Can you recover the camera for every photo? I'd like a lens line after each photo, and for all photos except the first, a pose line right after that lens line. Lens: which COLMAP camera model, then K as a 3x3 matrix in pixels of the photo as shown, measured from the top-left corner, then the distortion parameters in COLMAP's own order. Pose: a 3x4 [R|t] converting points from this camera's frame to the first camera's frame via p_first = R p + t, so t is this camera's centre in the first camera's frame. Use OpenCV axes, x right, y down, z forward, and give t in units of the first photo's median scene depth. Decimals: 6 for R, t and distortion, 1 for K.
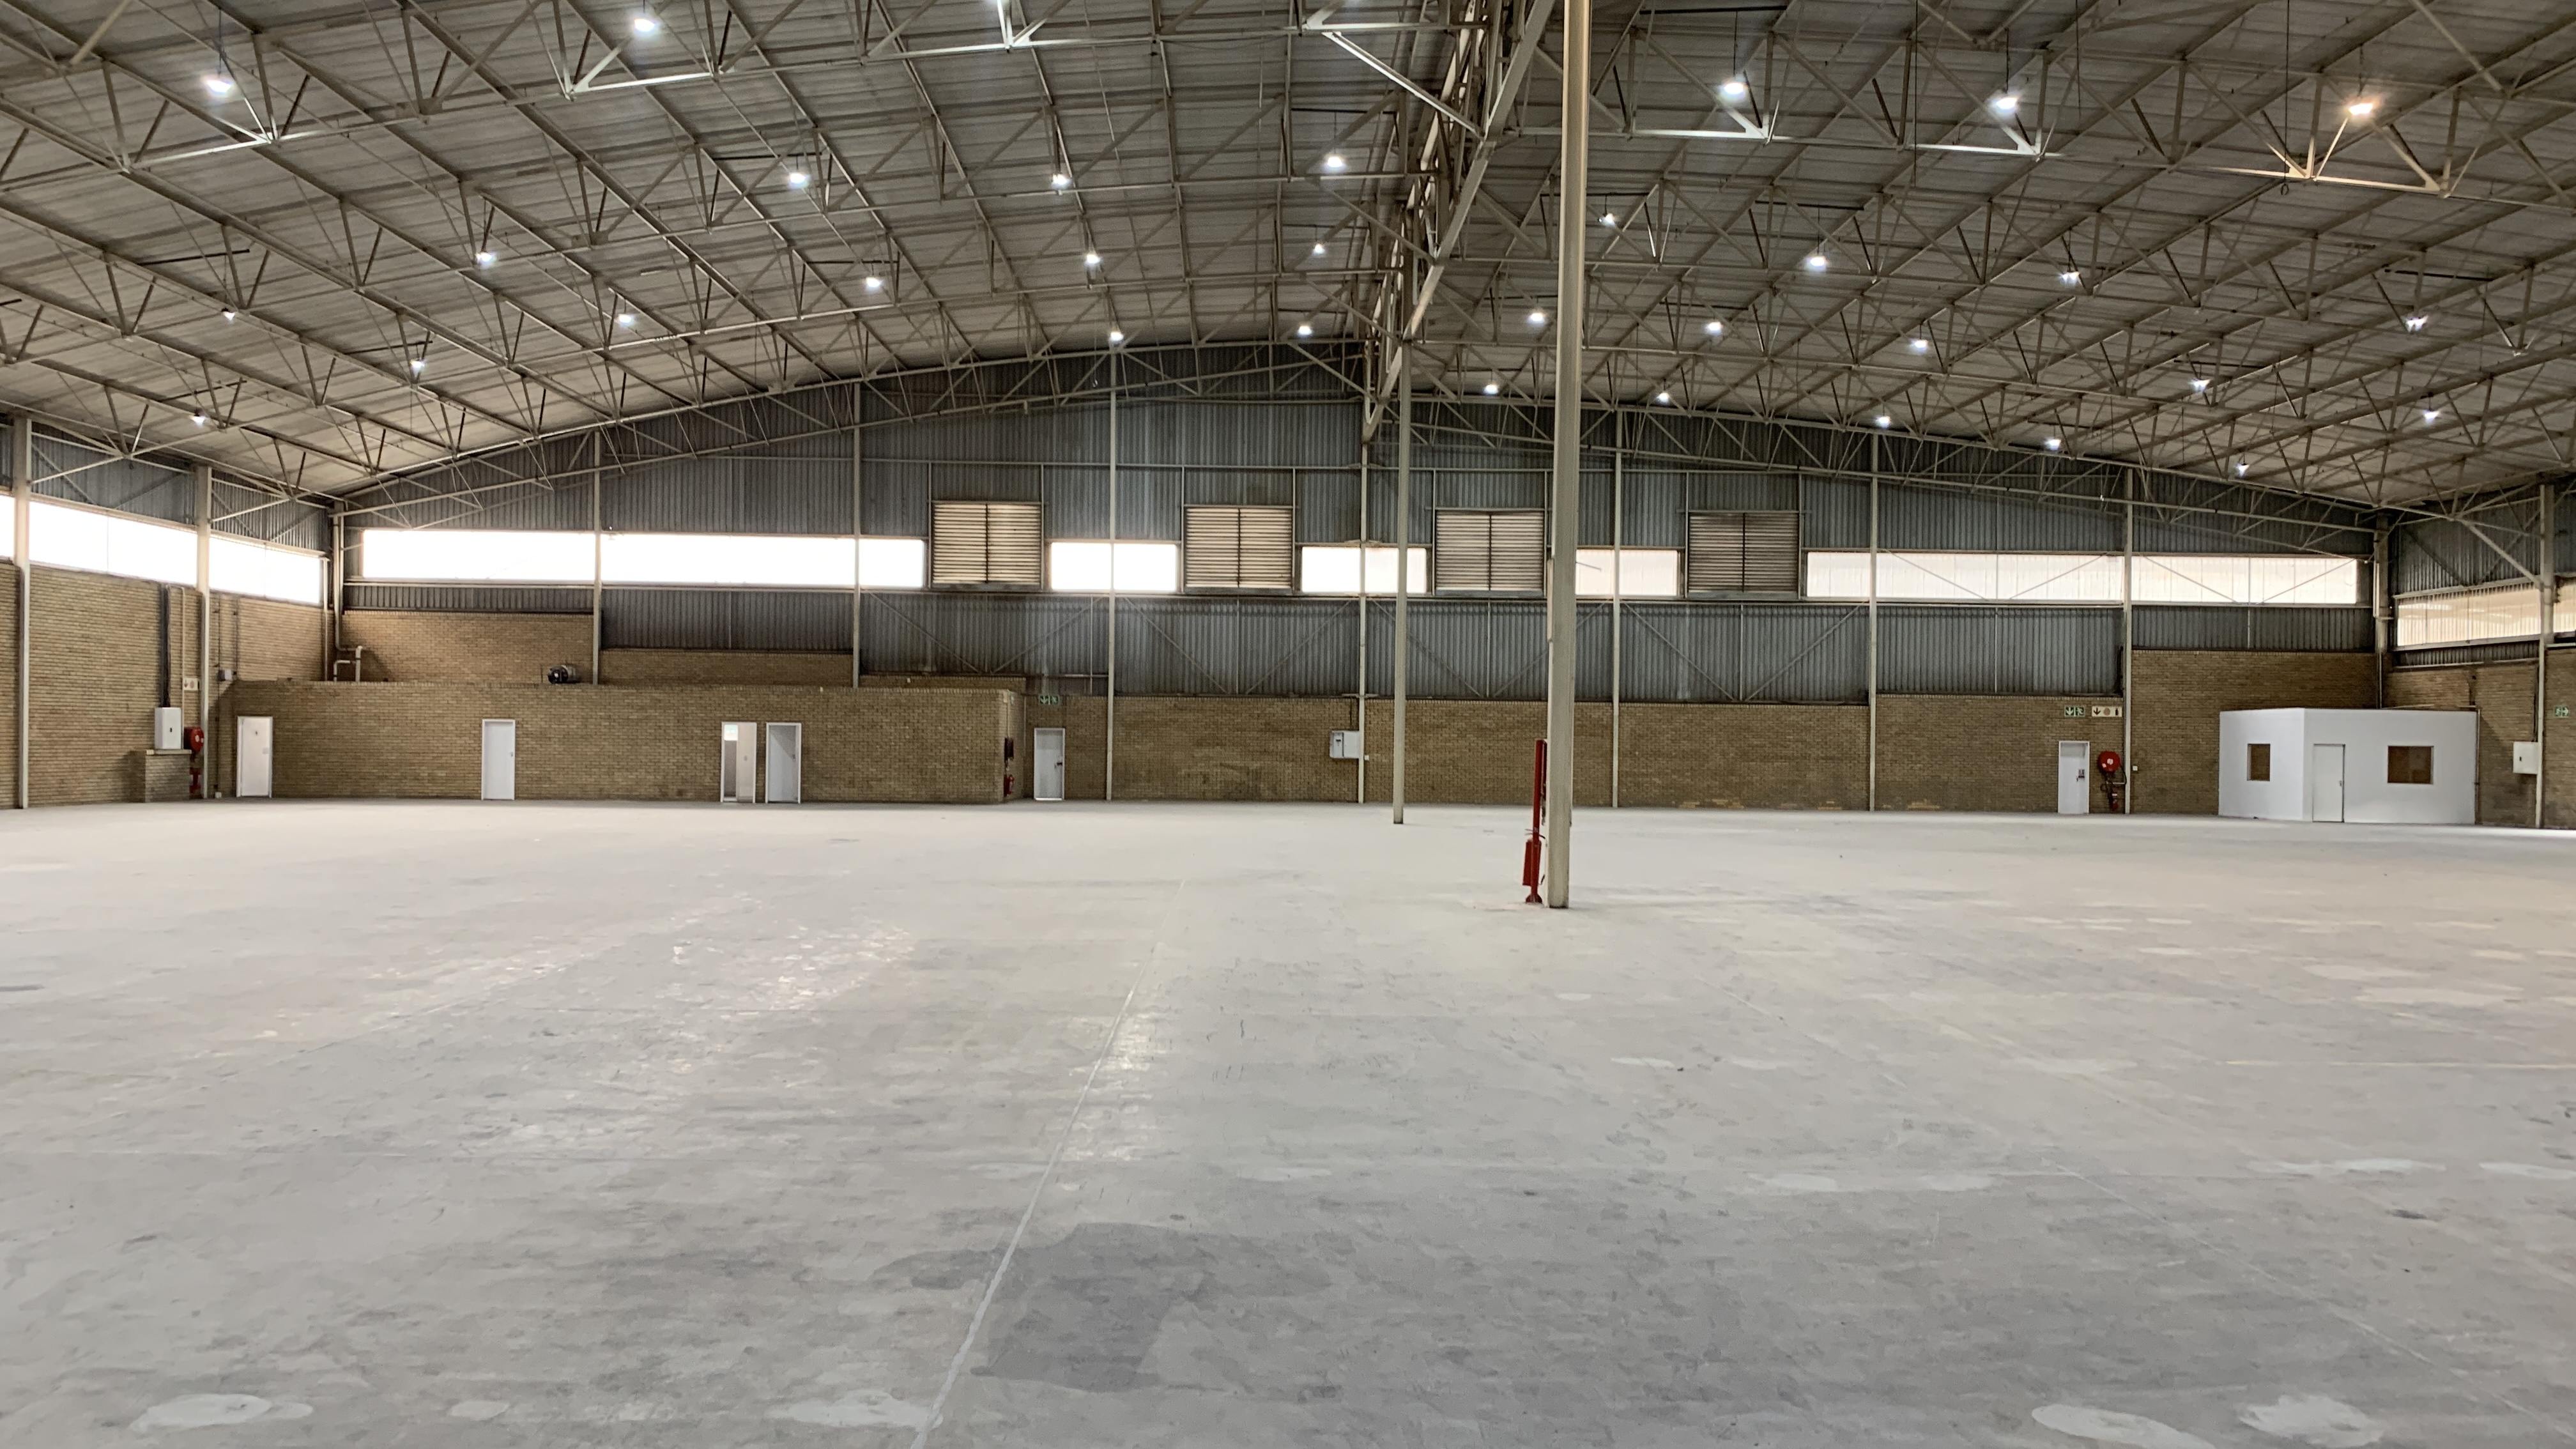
lens RADIAL K [[1954.5, 0, 1276.9], [0, 1954.5, 737.4], [0, 0, 1]] dist [0.065441, -0.080206]
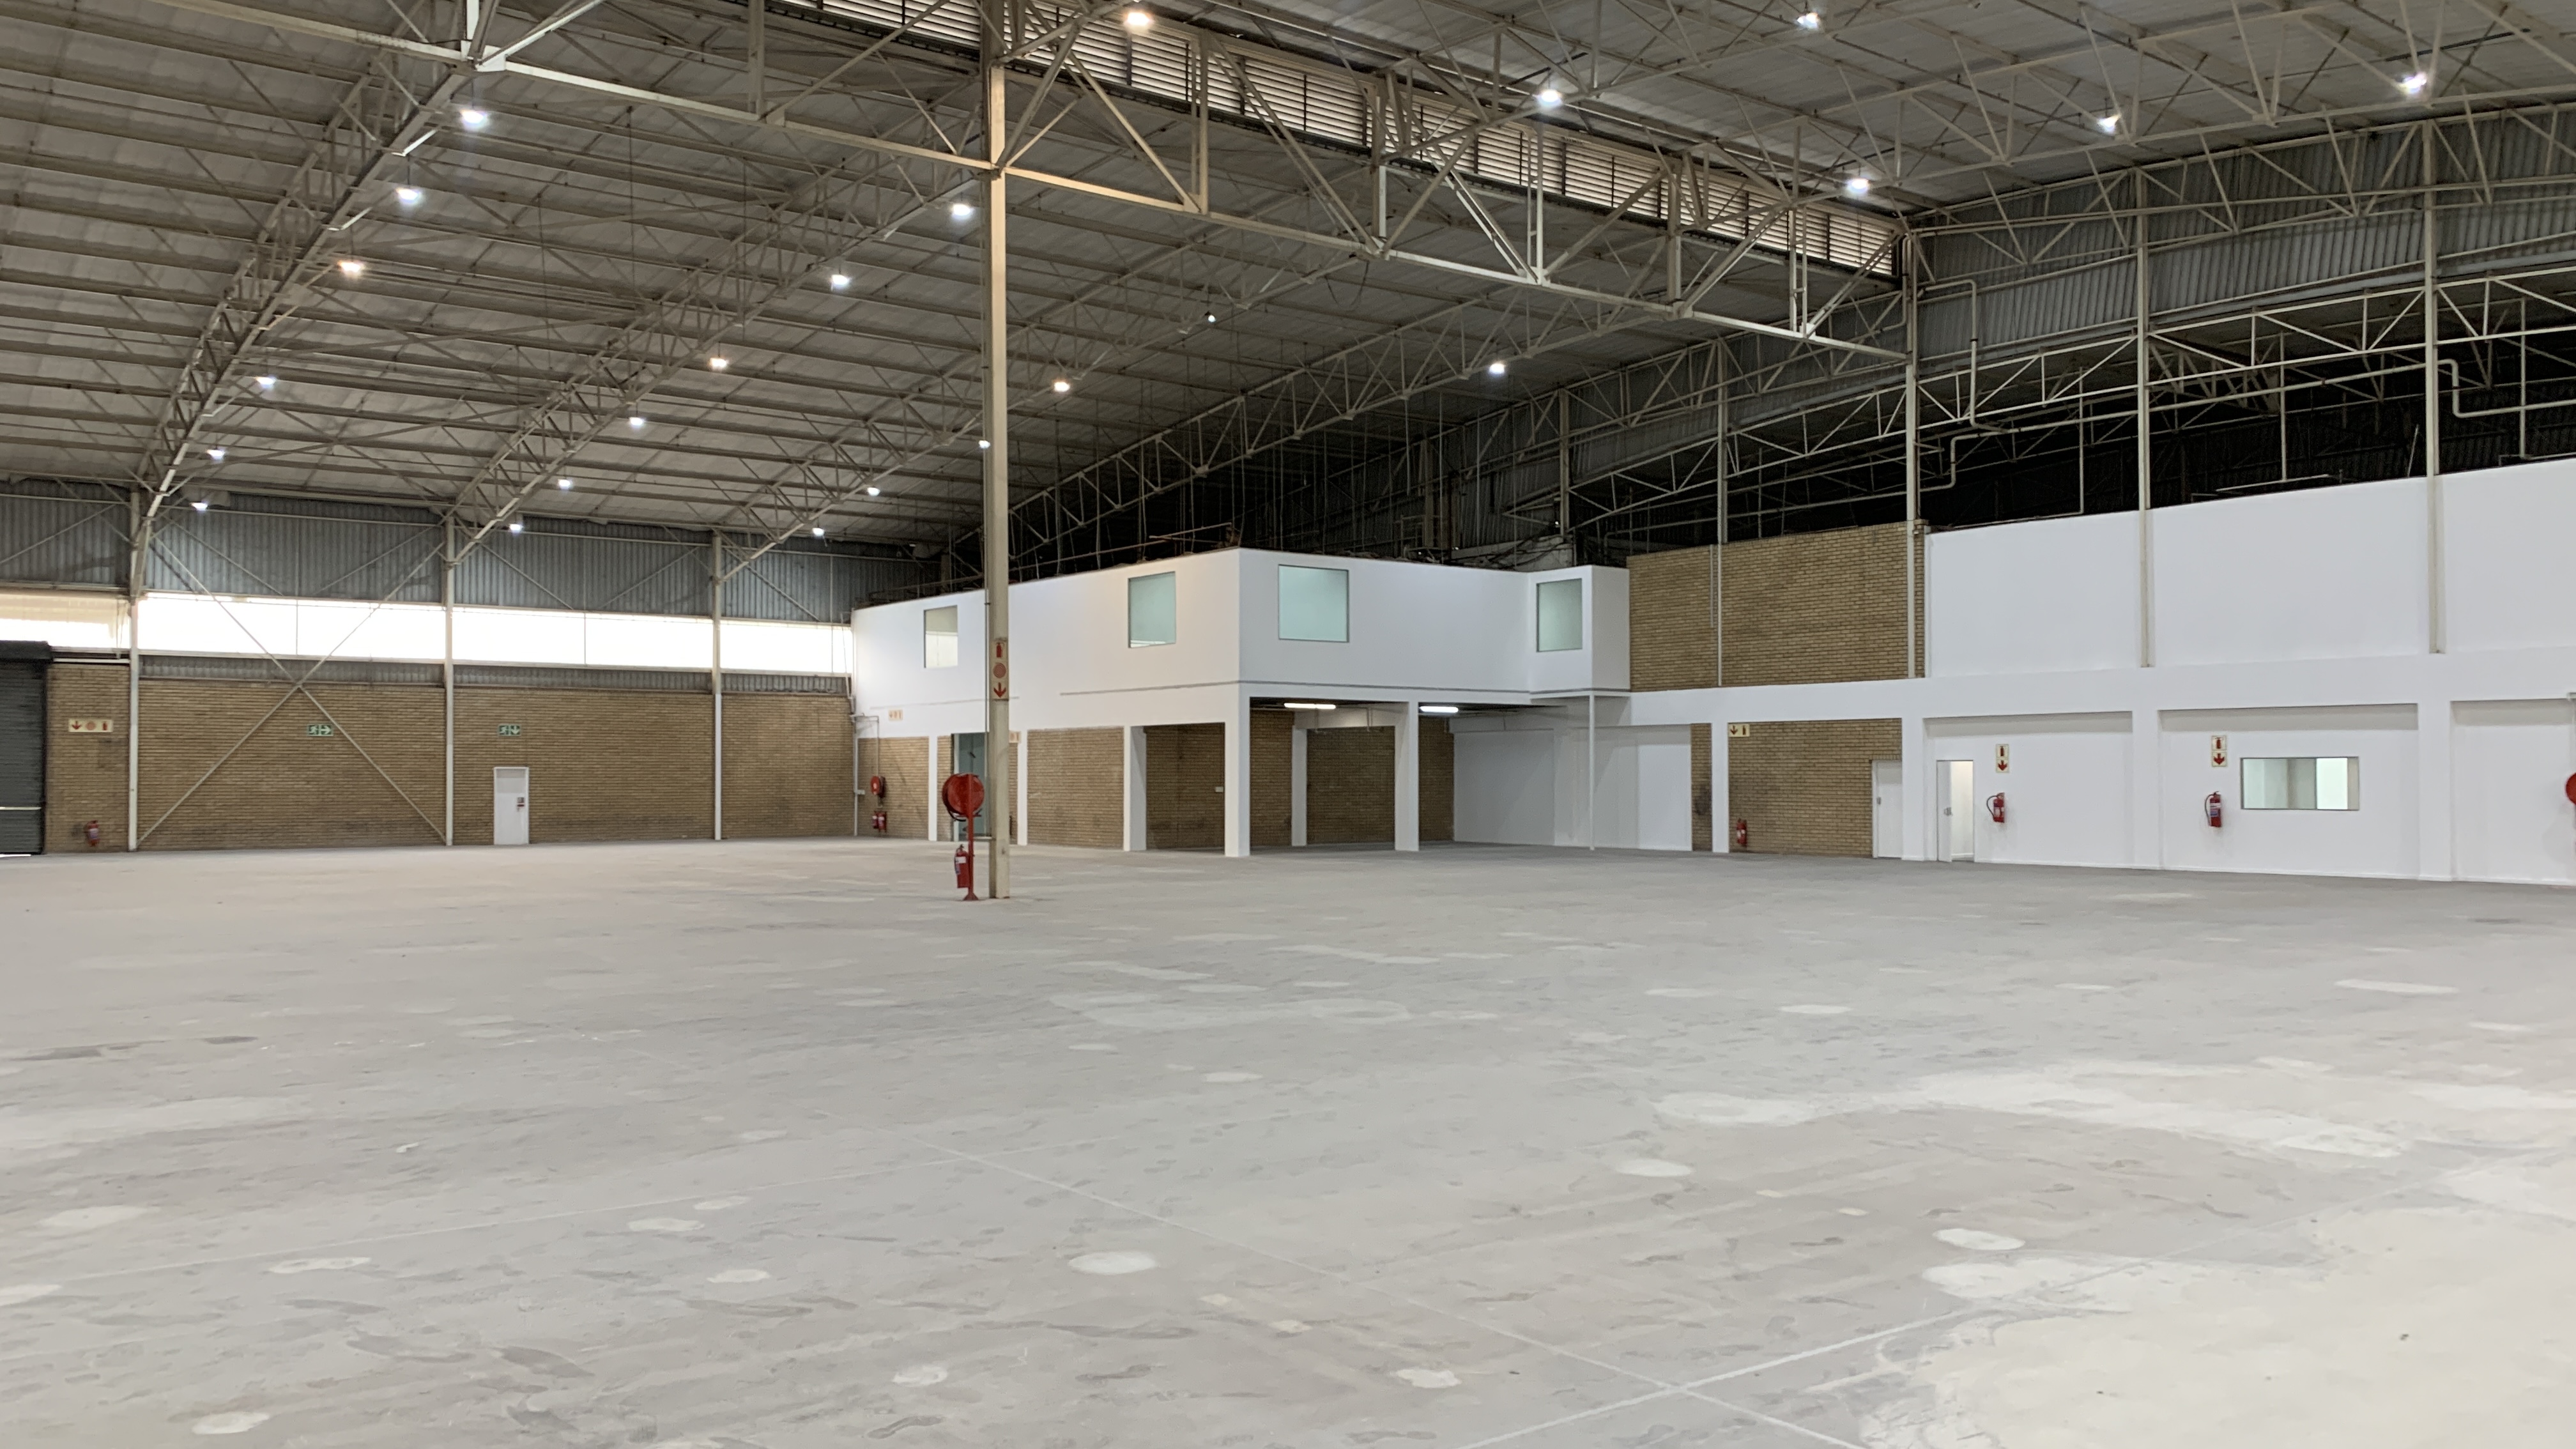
lens RADIAL K [[1954.5, 0, 1248.8], [0, 1954.5, 735.8], [0, 0, 1]] dist [0.065441, -0.080206]
pose [[-0.575742, 0.005045, 0.817616, -0.387693], [-0.008153, 0.999896, -0.011911, -0.004012], [-0.817590, -0.013523, -0.575641, 0.599666]]
